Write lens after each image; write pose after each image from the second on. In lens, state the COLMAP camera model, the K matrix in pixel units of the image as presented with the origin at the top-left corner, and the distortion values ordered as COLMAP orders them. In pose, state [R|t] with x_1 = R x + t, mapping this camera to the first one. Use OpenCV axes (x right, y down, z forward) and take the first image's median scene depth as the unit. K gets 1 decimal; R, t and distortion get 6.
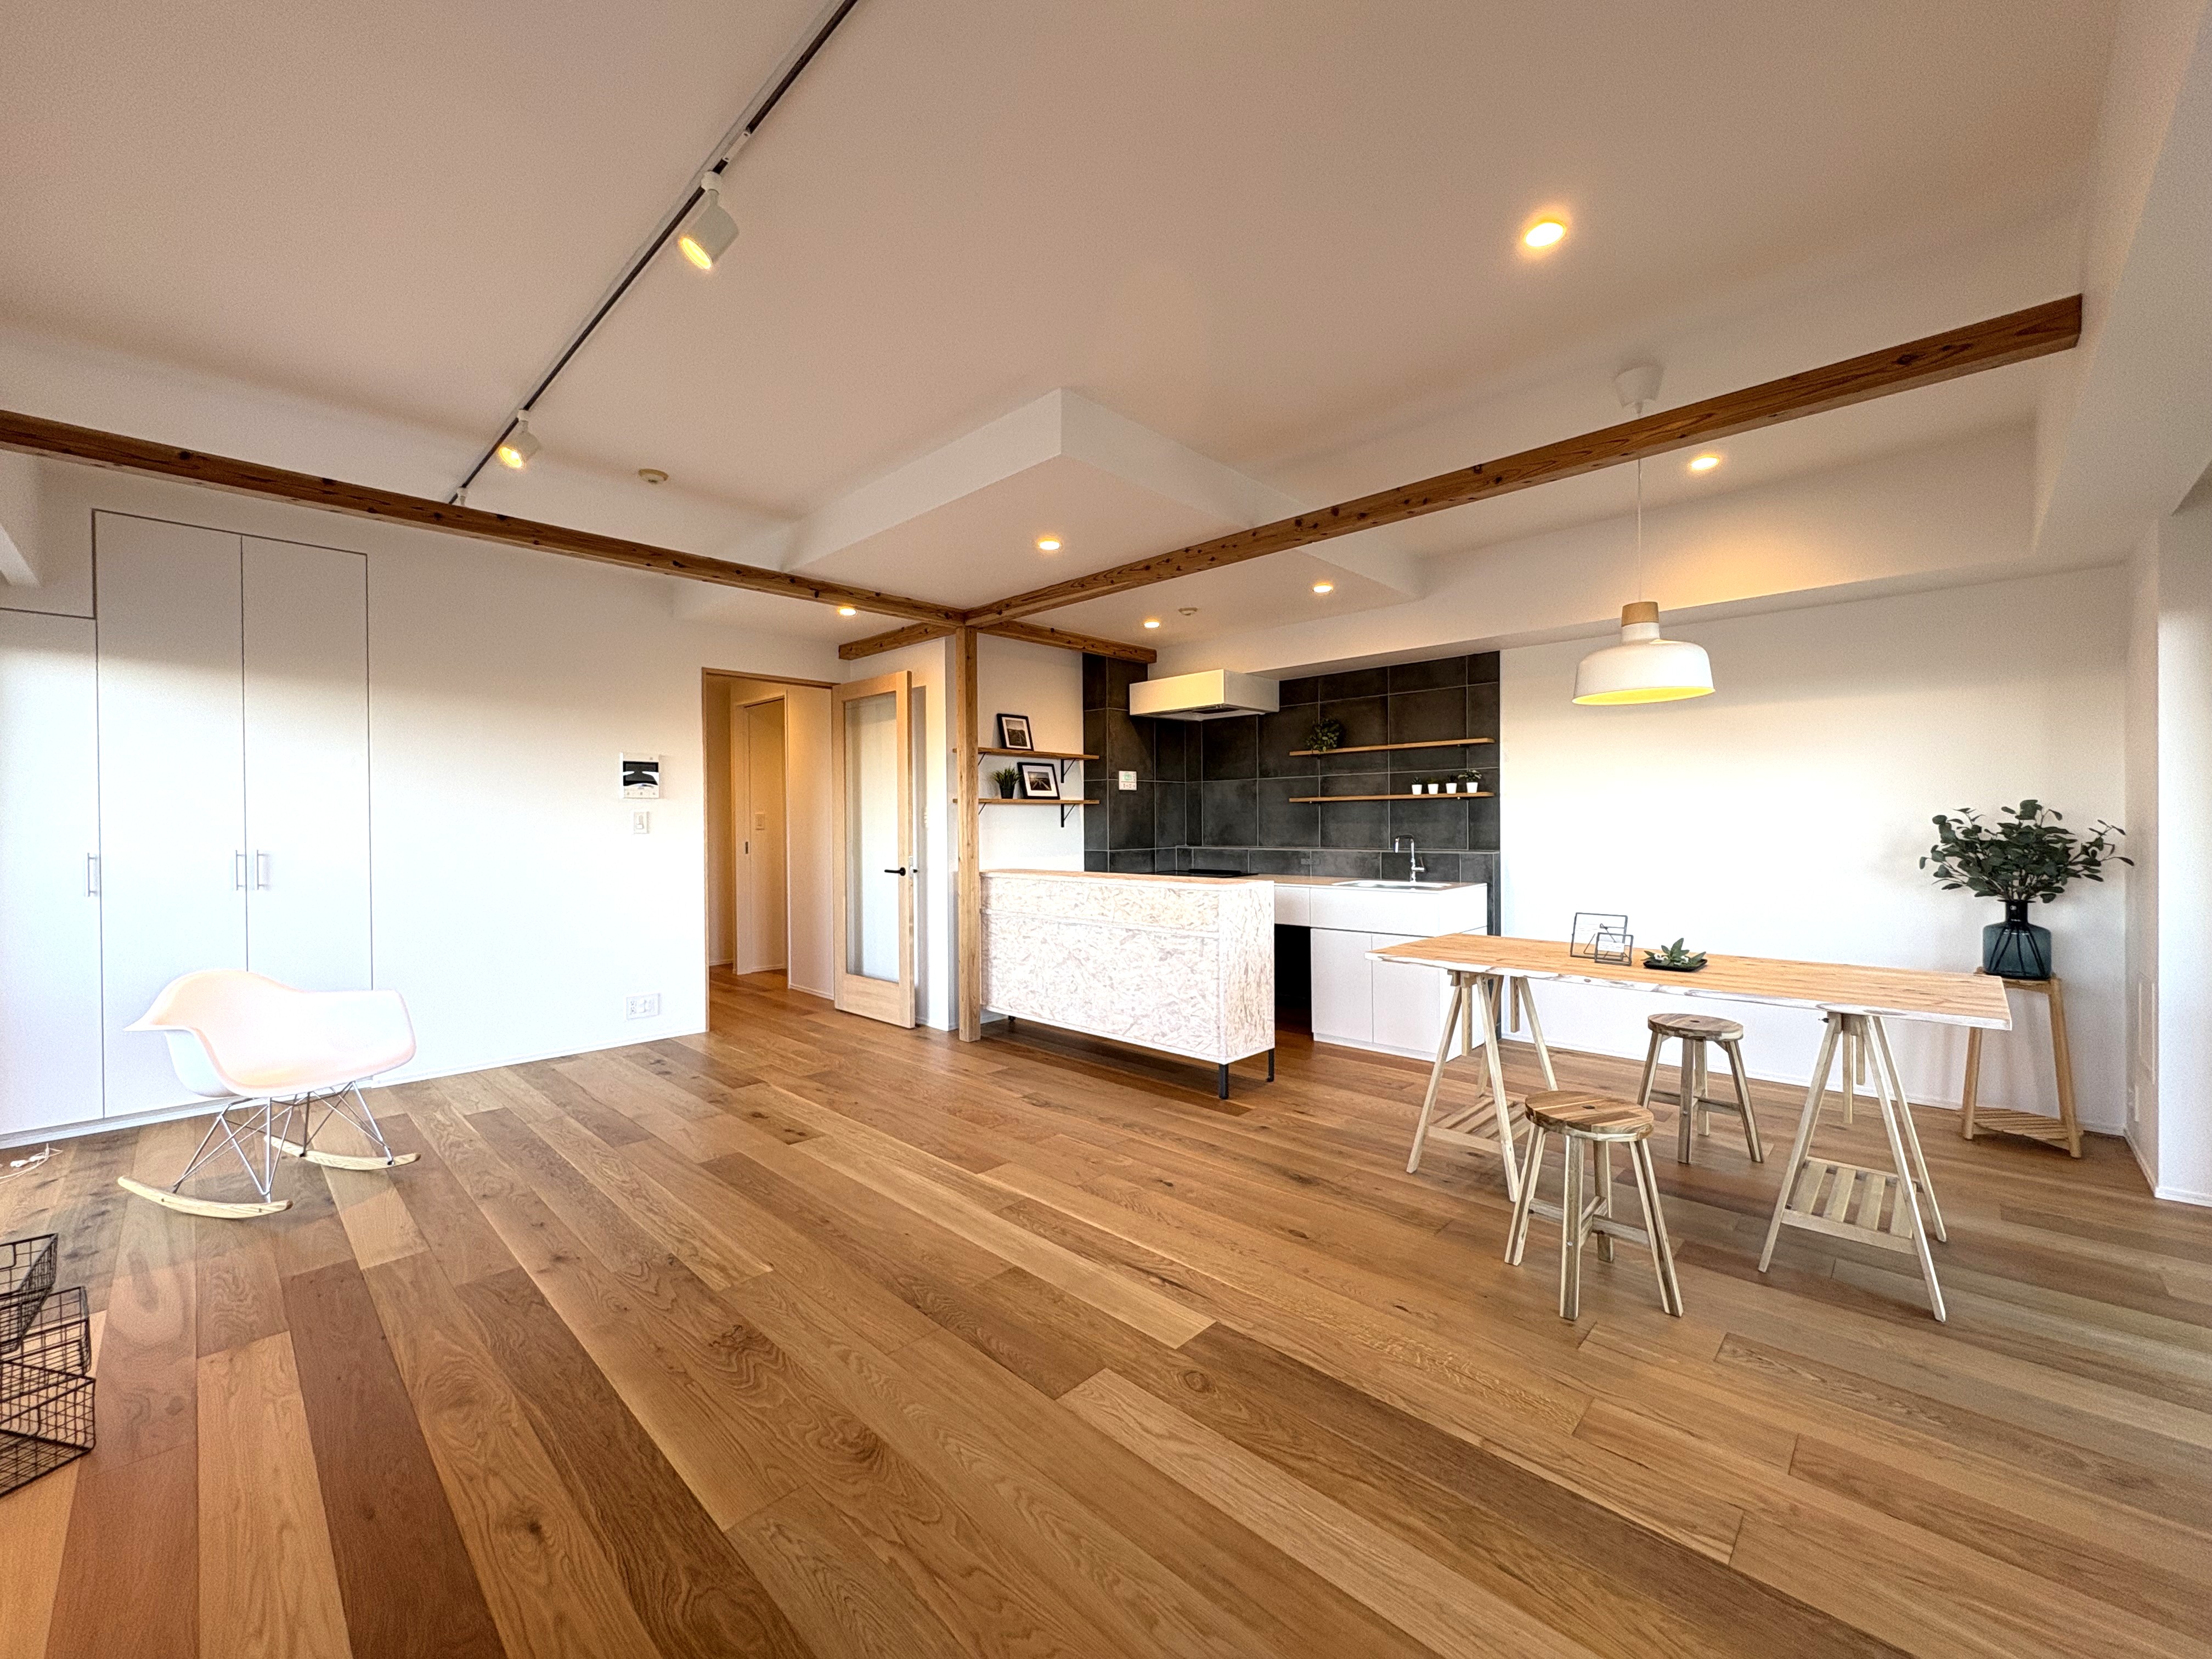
lens RADIAL K [[881.7, 0, 1105.3], [0, 881.7, 830.5], [0, 0, 1]] dist [-0.001276, -0.000150]
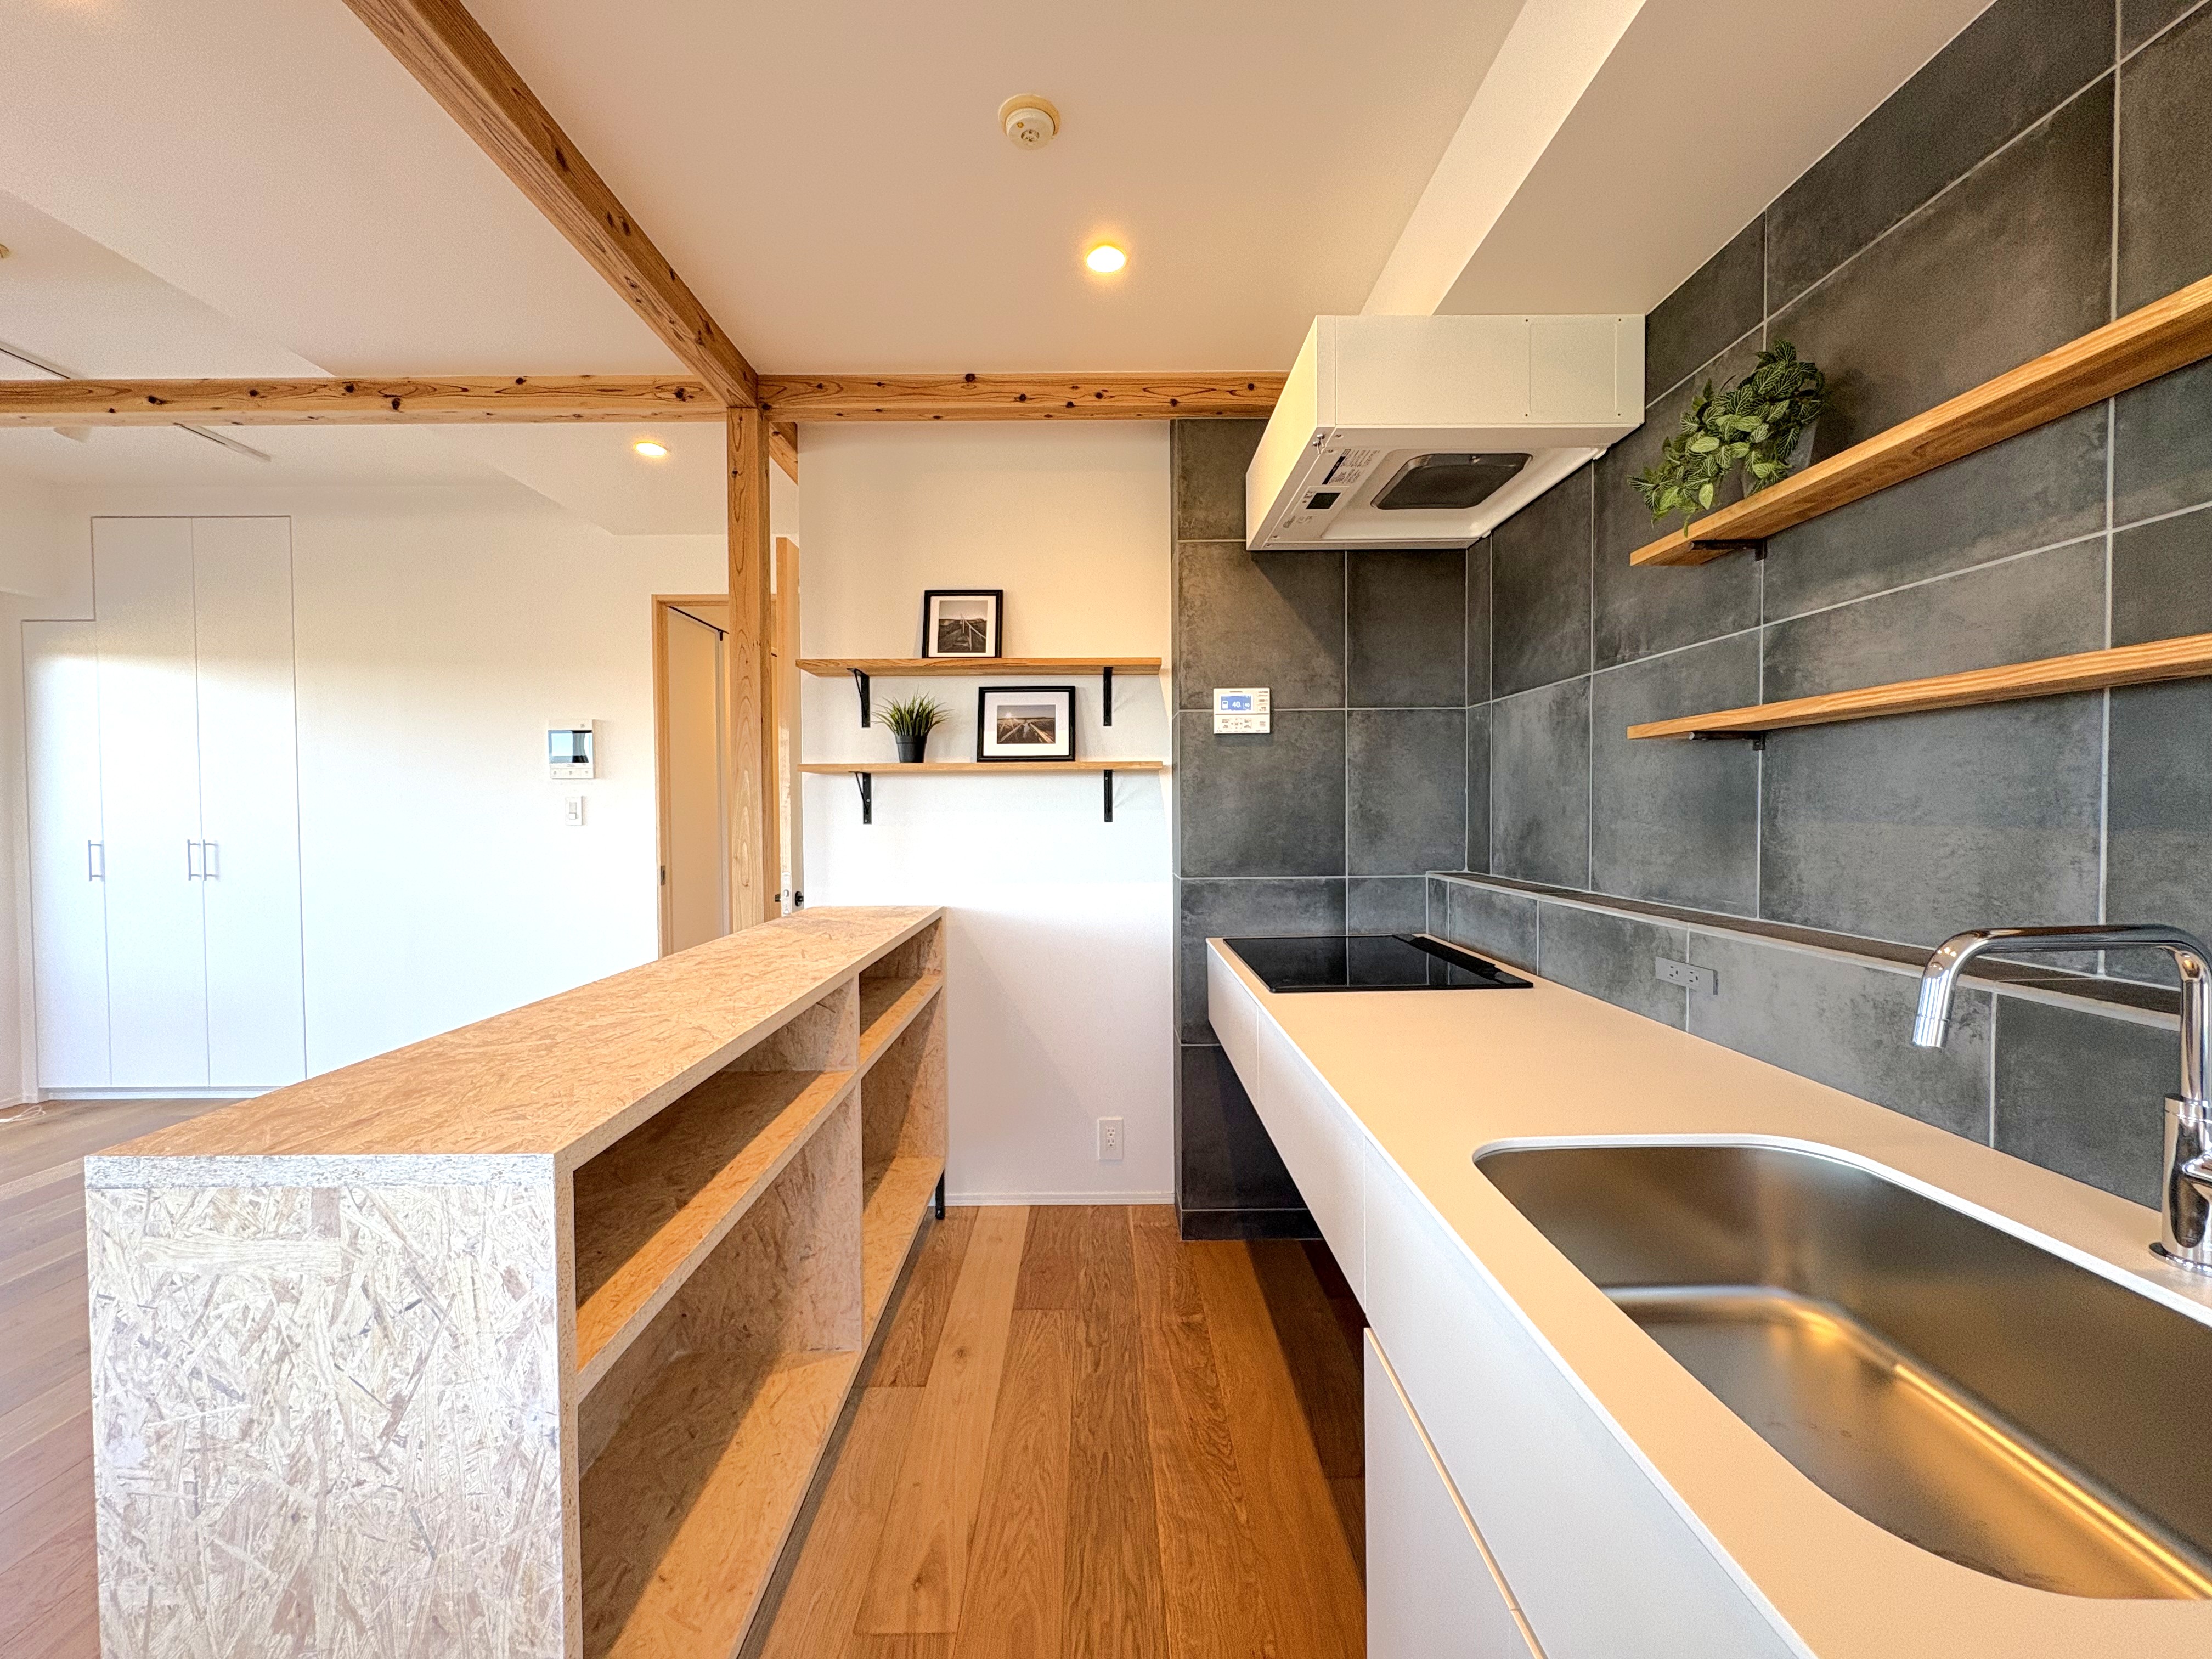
lens RADIAL K [[881.7, 0, 1102.7], [0, 881.7, 826.9], [0, 0, 1]] dist [-0.001276, -0.000150]
pose [[0.694722, 0.017110, -0.719075, 0.290326], [-0.005022, 0.999808, 0.018938, -0.010068], [0.719261, -0.009545, 0.694675, 0.696615]]
